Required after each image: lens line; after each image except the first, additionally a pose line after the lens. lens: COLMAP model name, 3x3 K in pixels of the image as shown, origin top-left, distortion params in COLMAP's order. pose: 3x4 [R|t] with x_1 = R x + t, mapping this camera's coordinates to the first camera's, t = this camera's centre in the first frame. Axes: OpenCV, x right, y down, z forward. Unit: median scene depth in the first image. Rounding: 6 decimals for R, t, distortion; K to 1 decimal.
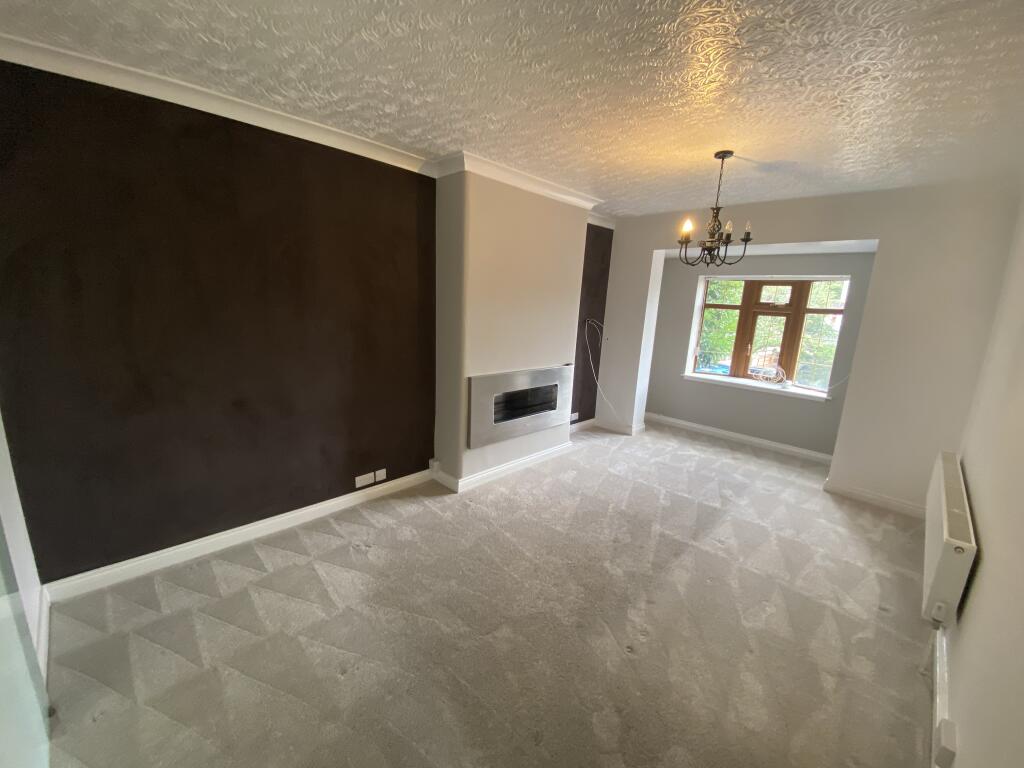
lens RADIAL K [[411.7, 0, 512.0], [0, 411.7, 384.0], [0, 0, 1]] dist [-0.000607, -0.016104]
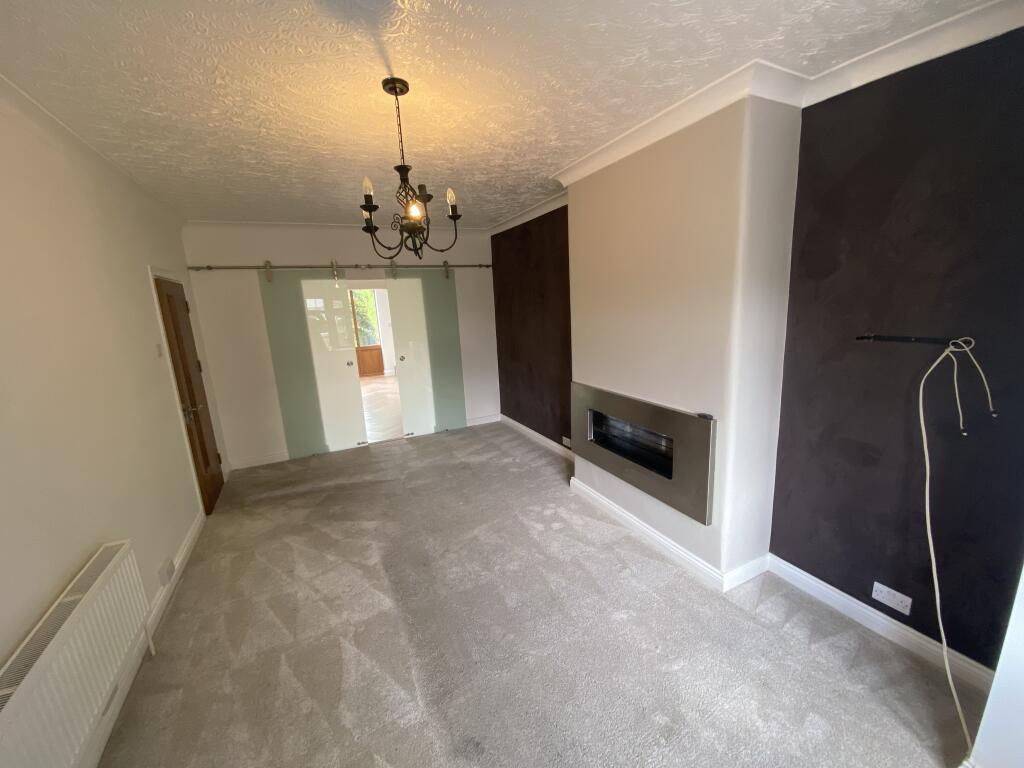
lens RADIAL K [[411.7, 0, 512.0], [0, 411.7, 384.0], [0, 0, 1]] dist [-0.000607, -0.016104]
pose [[-0.326583, 0.155160, -0.932346, 1.006415], [-0.169918, 0.960724, 0.219401, -0.230255], [0.929770, 0.230075, -0.287391, 1.284812]]
